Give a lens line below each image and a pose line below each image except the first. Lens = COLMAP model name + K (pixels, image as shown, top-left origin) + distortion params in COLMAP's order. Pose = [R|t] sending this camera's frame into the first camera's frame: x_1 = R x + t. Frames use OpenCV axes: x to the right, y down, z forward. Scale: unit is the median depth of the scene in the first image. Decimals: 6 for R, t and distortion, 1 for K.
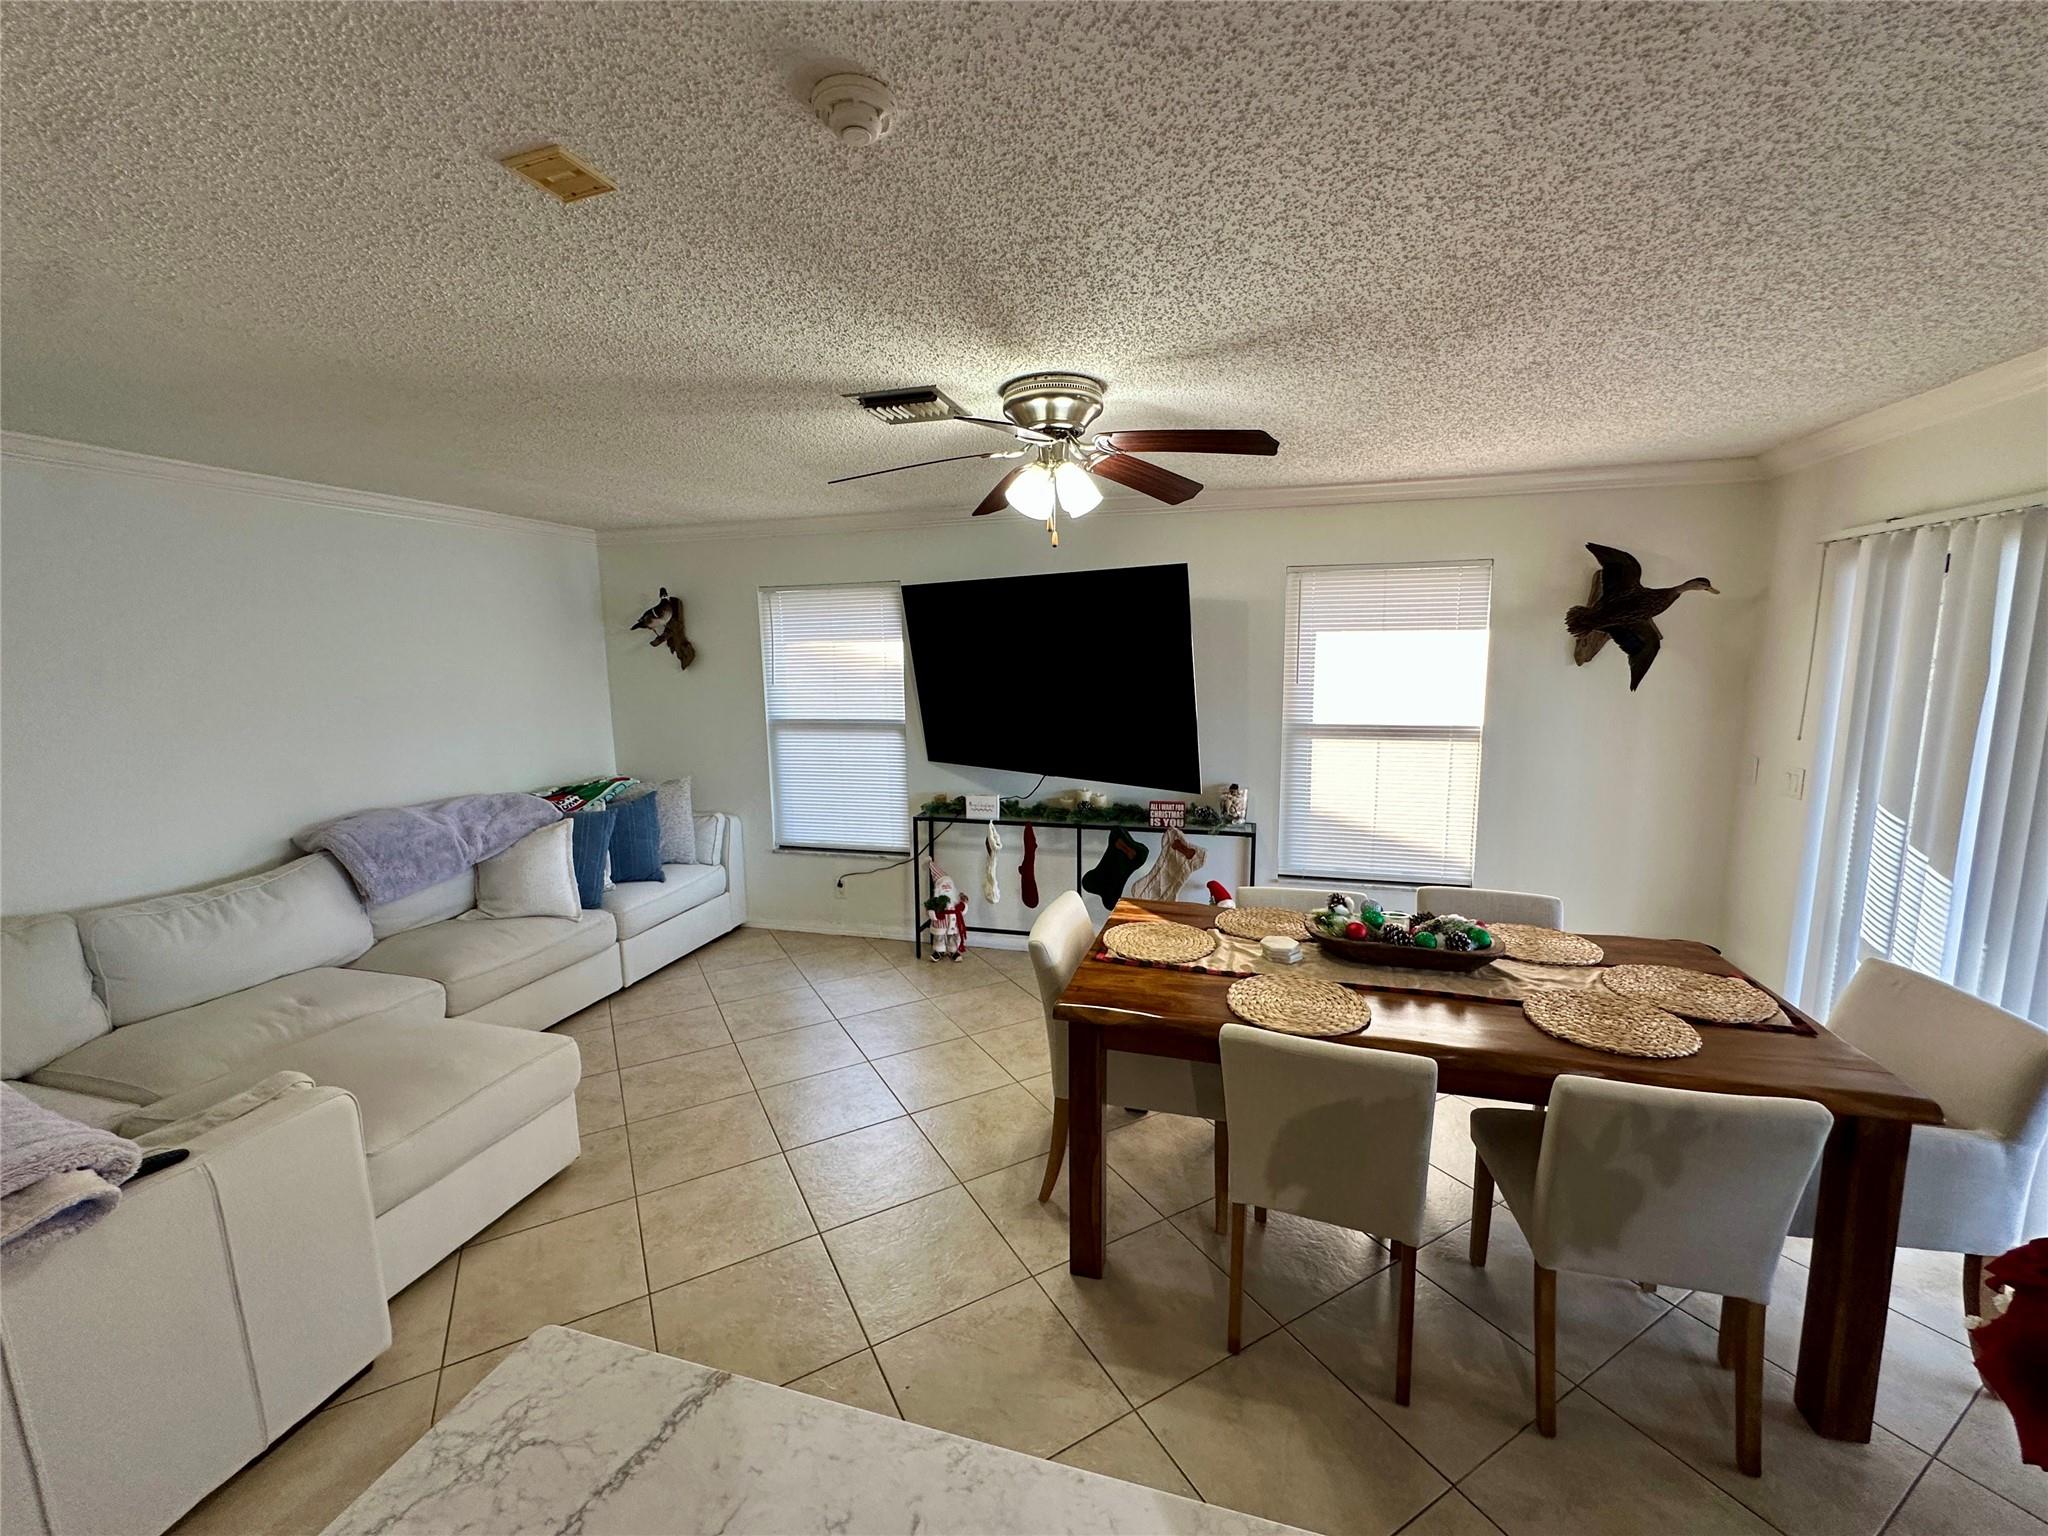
lens RADIAL K [[821.0, 0, 1023.1], [0, 821.0, 766.2], [0, 0, 1]] dist [-0.004928, 0.001327]
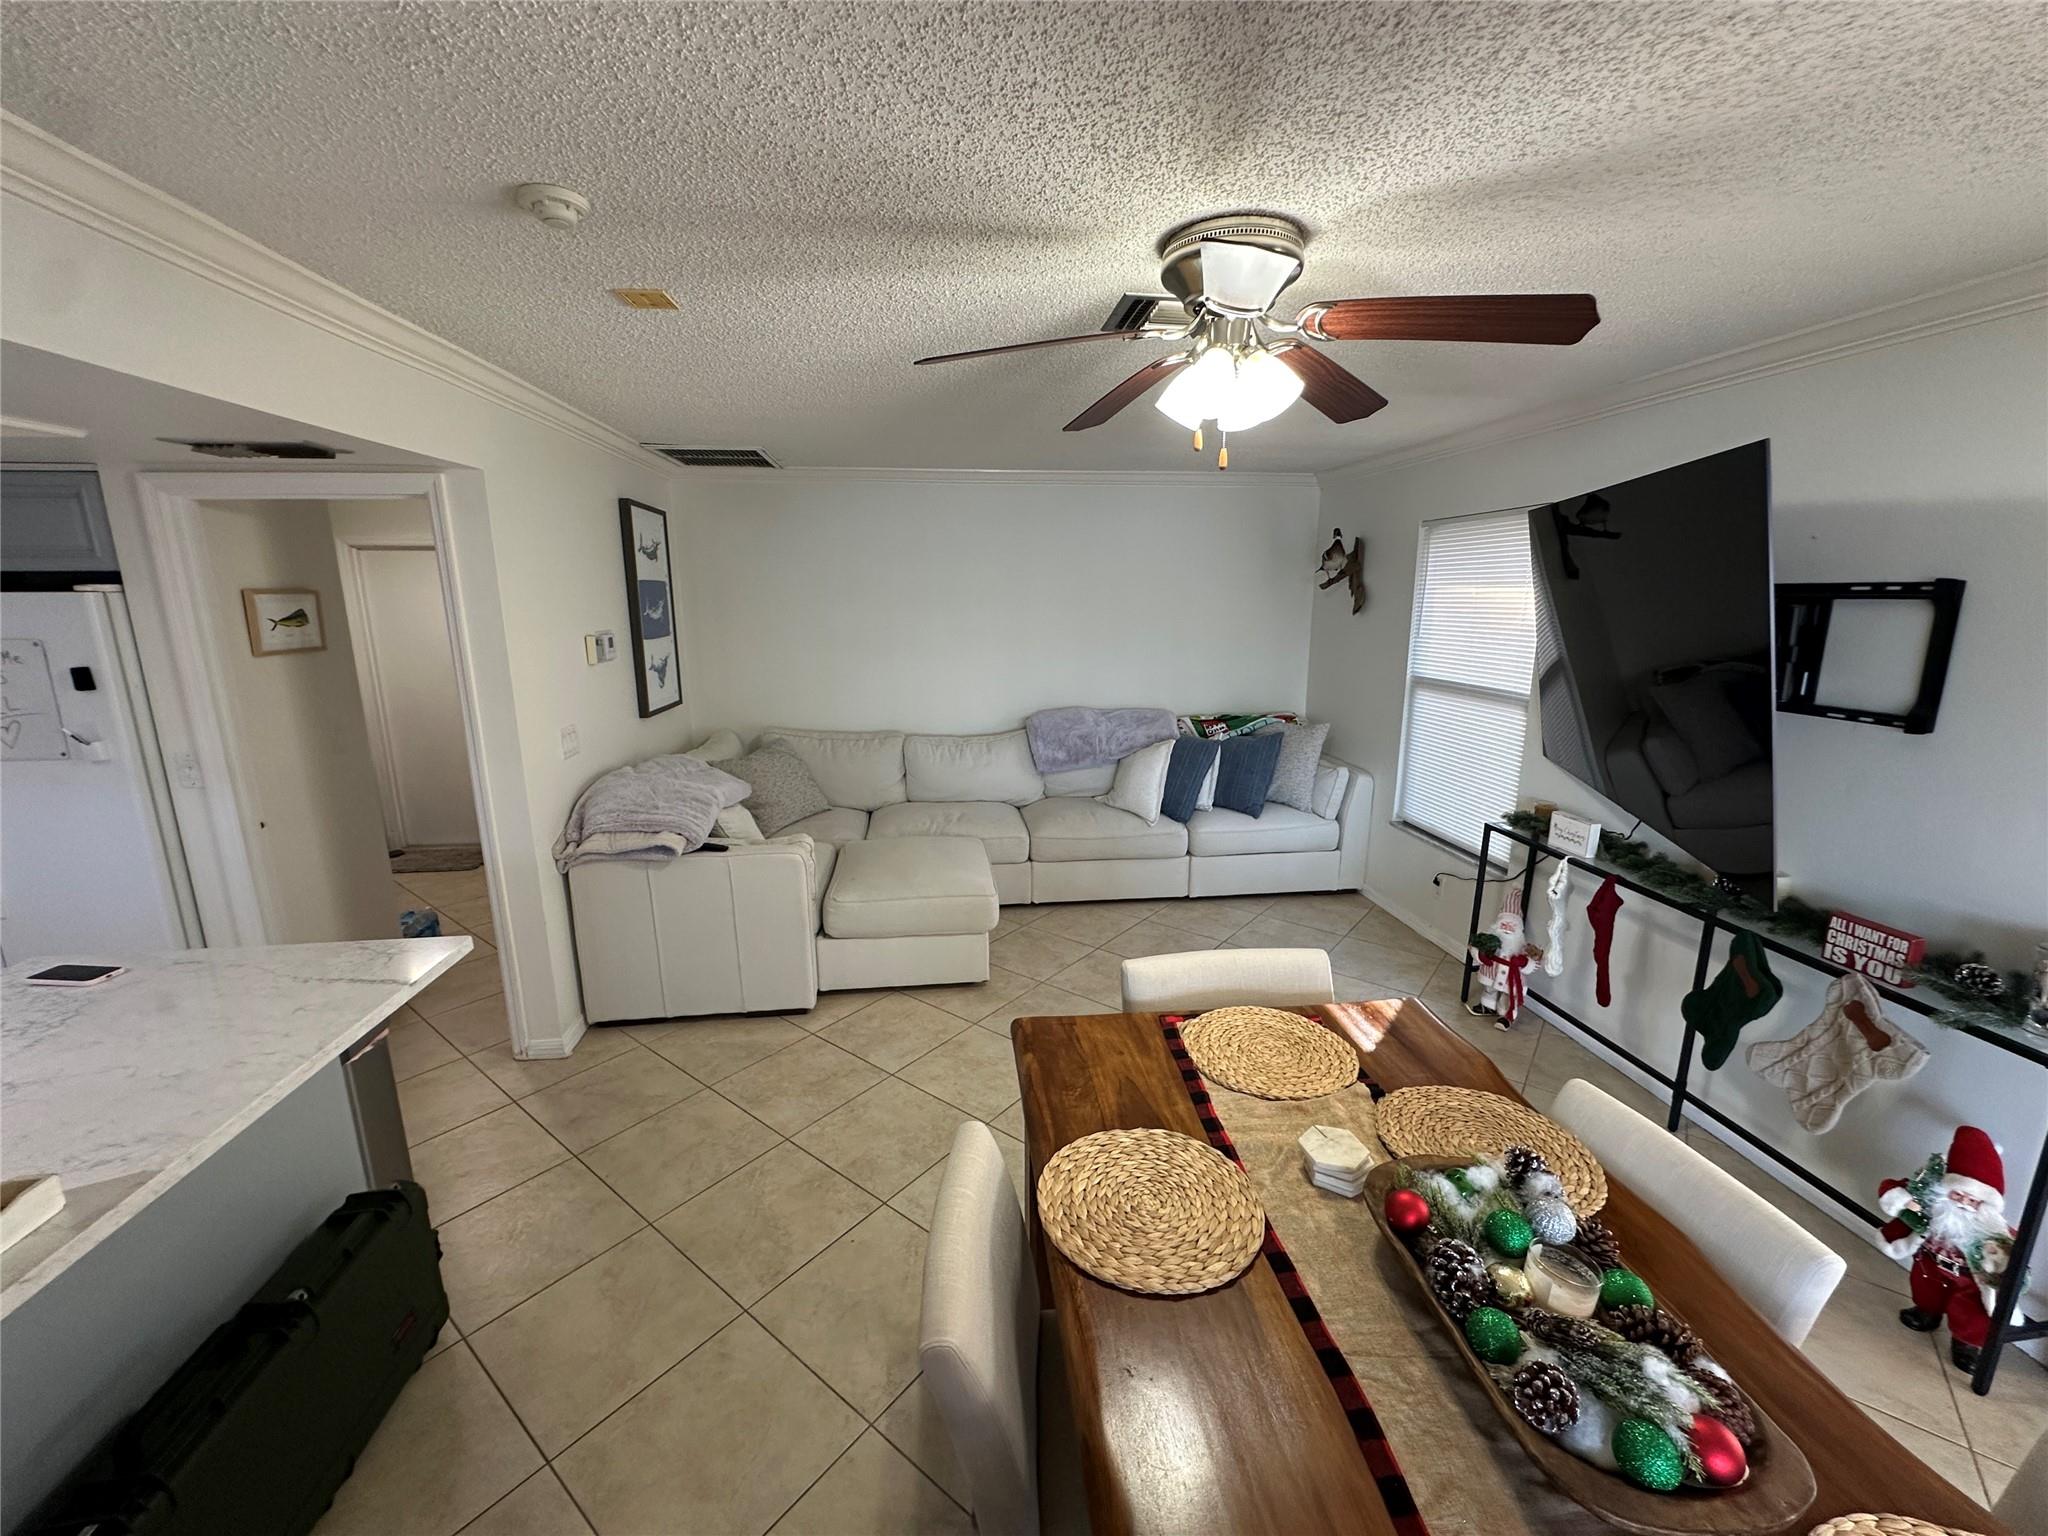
lens RADIAL K [[821.0, 0, 1020.3], [0, 821.0, 767.3], [0, 0, 1]] dist [-0.004928, 0.001327]
pose [[0.385500, 0.208882, -0.898753, 0.401408], [-0.133926, 0.976391, 0.169482, -0.063683], [0.912937, 0.055031, 0.404374, 0.326895]]
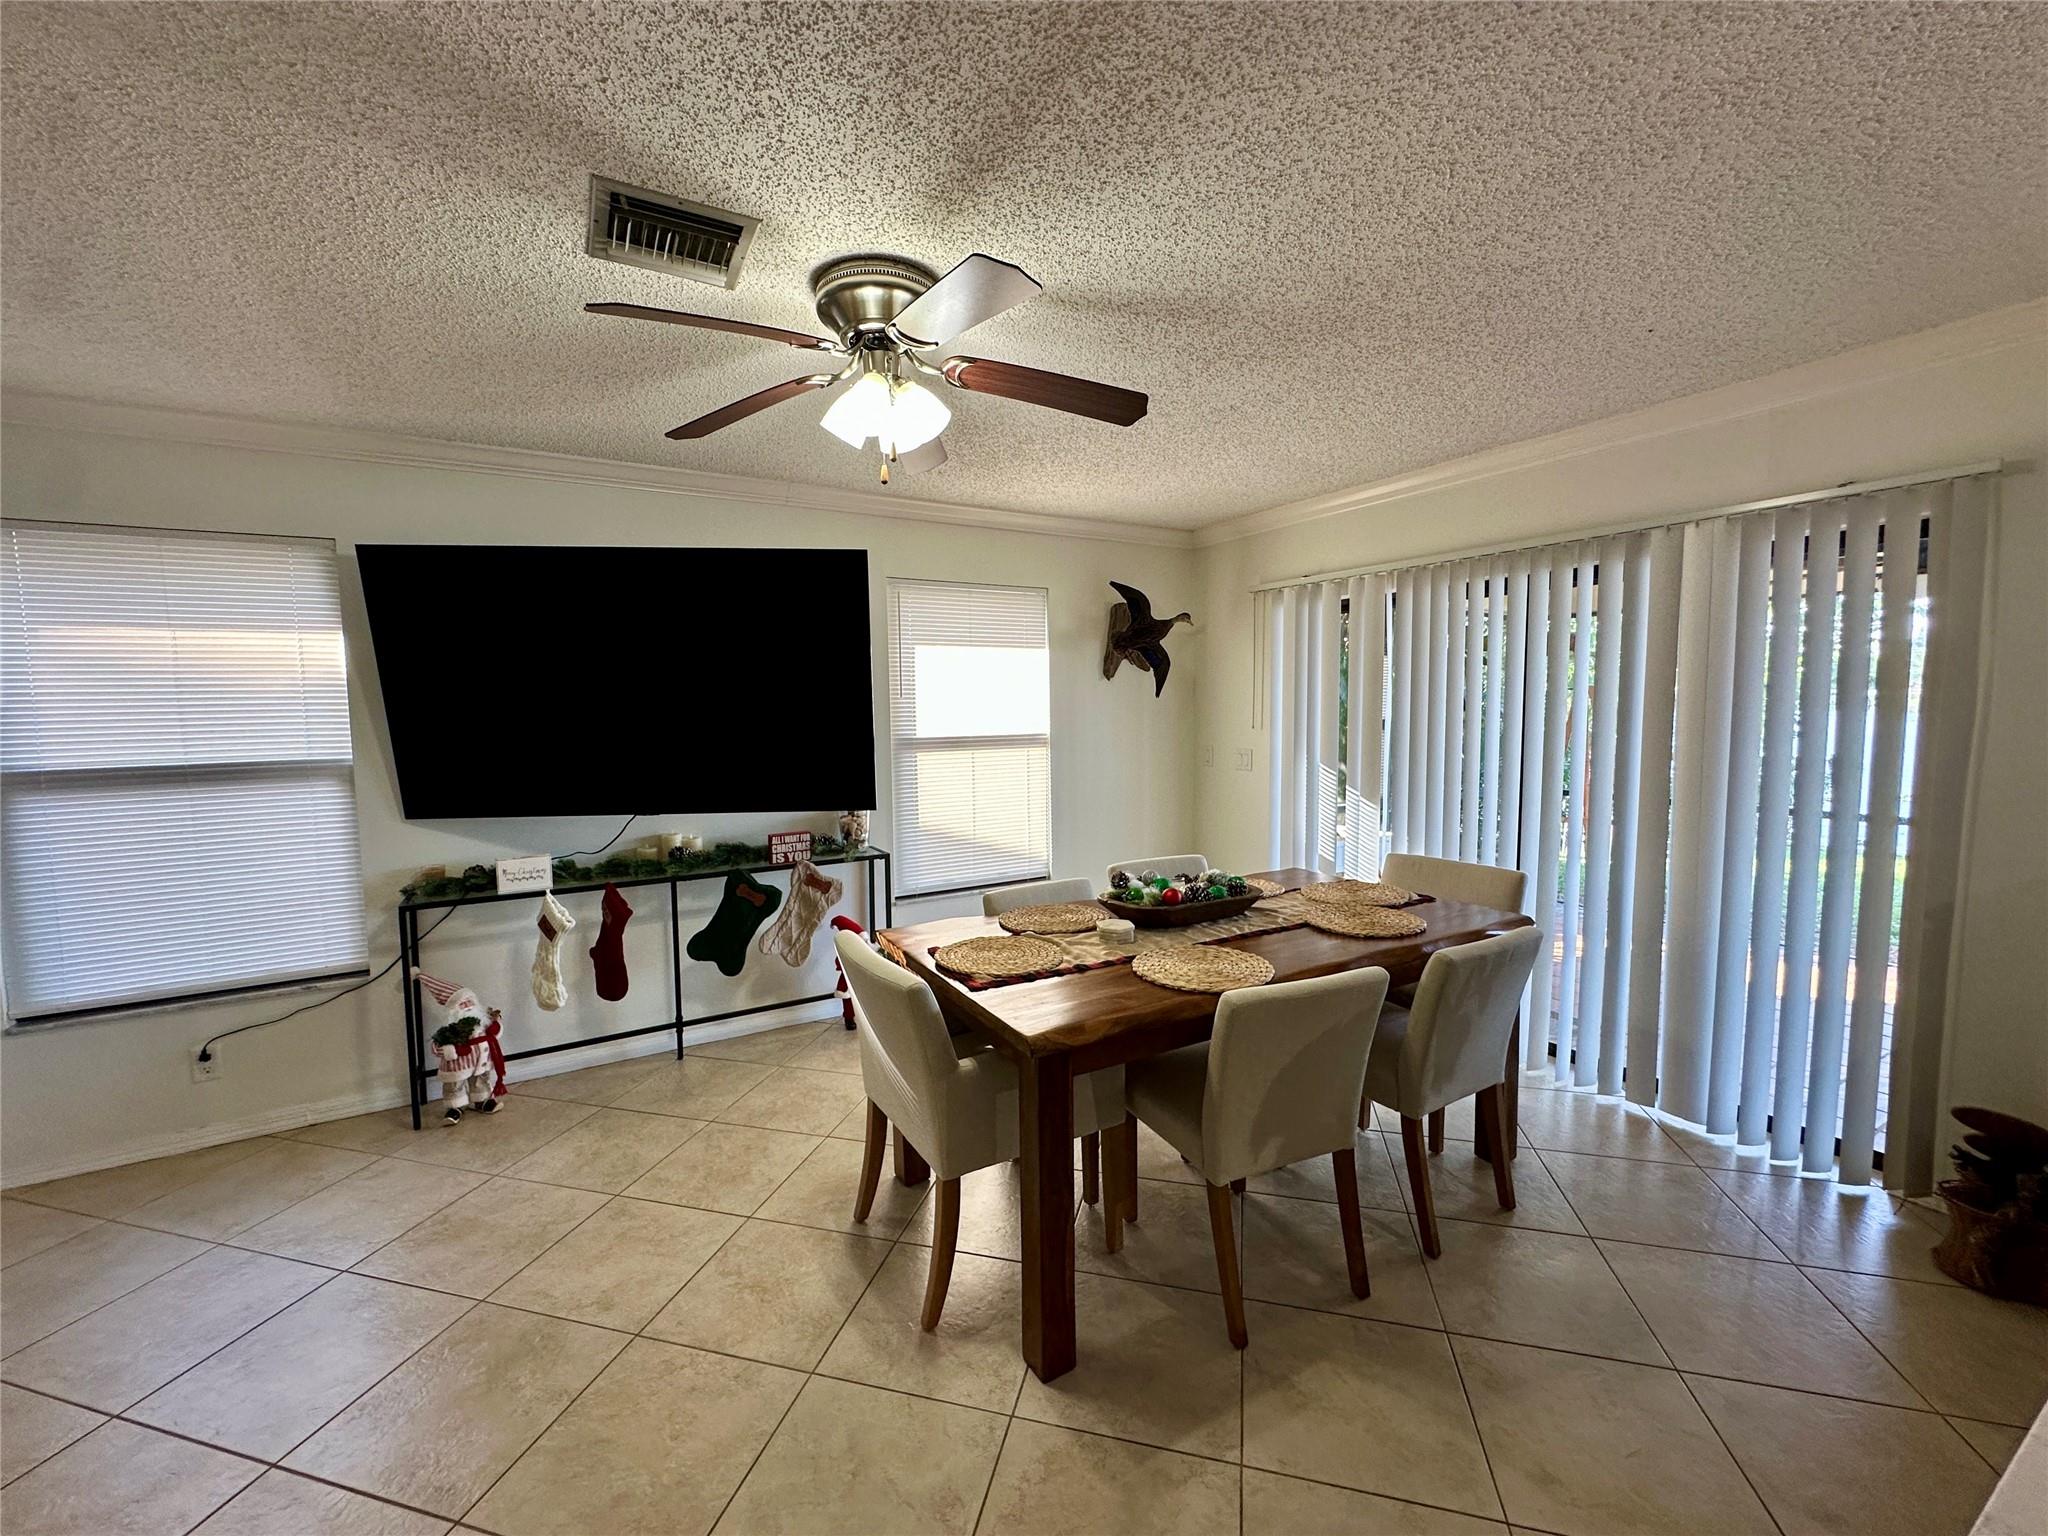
lens RADIAL K [[821.0, 0, 1024.2], [0, 821.0, 766.2], [0, 0, 1]] dist [-0.004928, 0.001327]
pose [[0.695683, -0.052343, 0.716439, -0.267069], [0.106474, 0.993839, -0.030780, 0.026731], [-0.710414, 0.097696, 0.696970, 0.219597]]
